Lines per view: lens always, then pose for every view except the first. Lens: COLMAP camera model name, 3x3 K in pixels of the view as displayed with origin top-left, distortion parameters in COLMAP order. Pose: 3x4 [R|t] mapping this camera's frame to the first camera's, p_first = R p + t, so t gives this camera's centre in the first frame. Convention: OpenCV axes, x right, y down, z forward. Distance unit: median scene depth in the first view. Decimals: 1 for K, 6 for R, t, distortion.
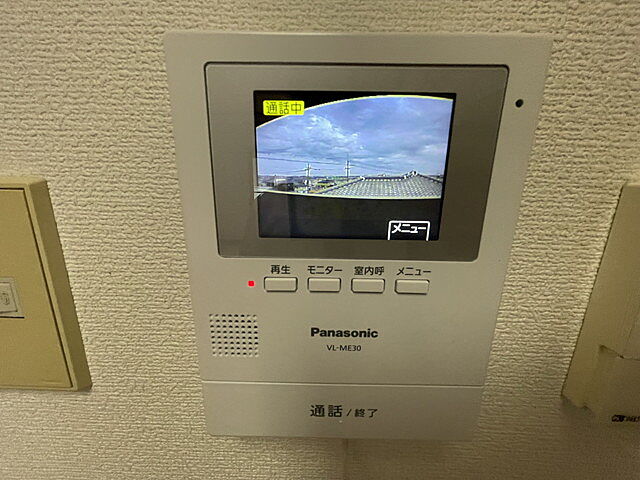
lens RADIAL K [[259.0, 0, 319.7], [0, 259.0, 241.0], [0, 0, 1]] dist [-0.001558, -0.000832]
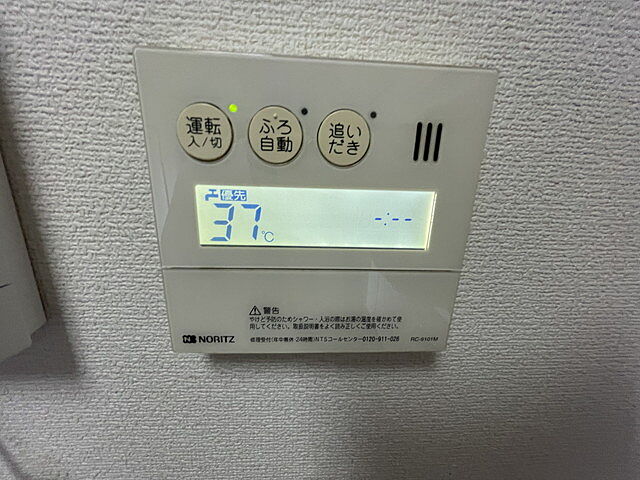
lens RADIAL K [[259.0, 0, 320.6], [0, 259.0, 241.9], [0, 0, 1]] dist [-0.001558, -0.000832]
pose [[0.997113, -0.005571, 0.075728, 1.577733], [0.003550, 0.999635, 0.026789, 0.327469], [-0.075849, -0.026443, 0.996769, 0.067327]]
